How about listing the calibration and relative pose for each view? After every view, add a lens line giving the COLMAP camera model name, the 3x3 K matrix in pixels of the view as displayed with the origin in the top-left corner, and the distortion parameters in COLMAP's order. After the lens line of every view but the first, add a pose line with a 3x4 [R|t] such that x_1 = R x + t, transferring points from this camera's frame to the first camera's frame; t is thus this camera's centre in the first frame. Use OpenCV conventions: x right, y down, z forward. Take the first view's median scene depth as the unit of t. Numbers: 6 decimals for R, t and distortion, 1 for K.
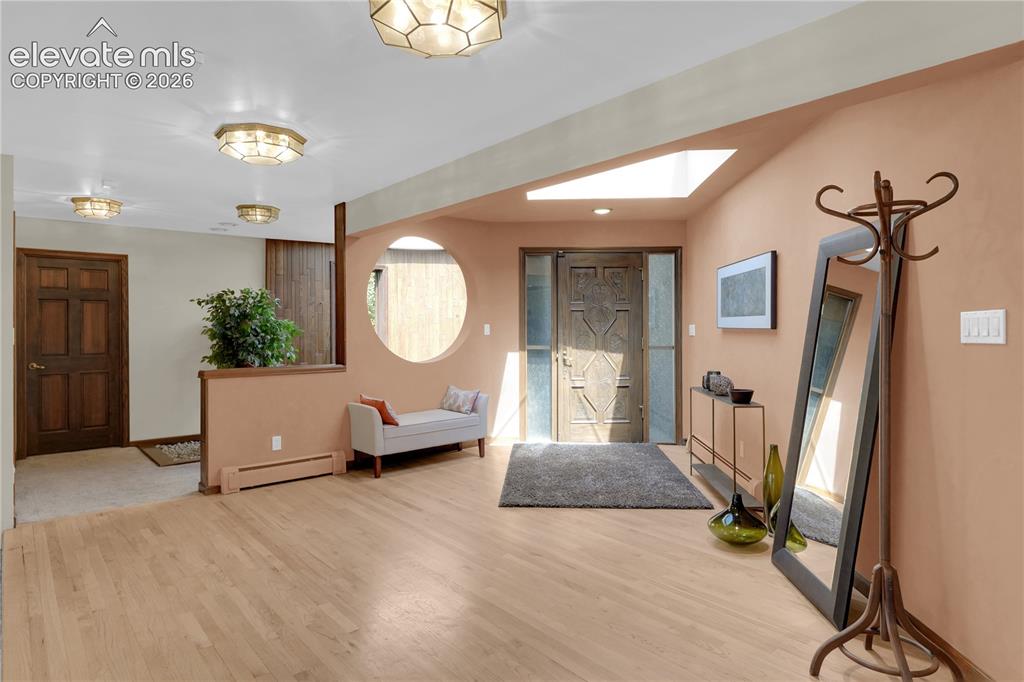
lens RADIAL K [[589.0, 0, 511.6], [0, 589.0, 330.3], [0, 0, 1]] dist [0.000436, 0.000102]
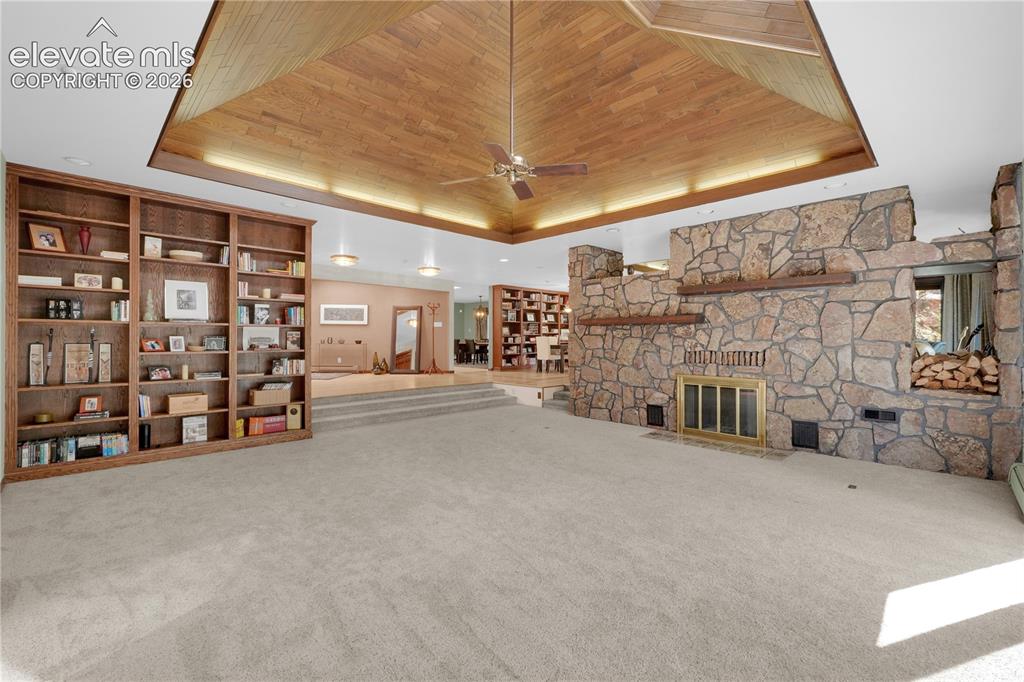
lens RADIAL K [[436.9, 0, 515.0], [0, 436.9, 334.3], [0, 0, 1]] dist [-0.001180, -0.000130]
pose [[-0.079837, 0.013179, 0.996721, -1.712410], [-0.000041, 0.999913, -0.013224, 0.067814], [-0.996808, -0.001096, -0.079829, 0.165384]]
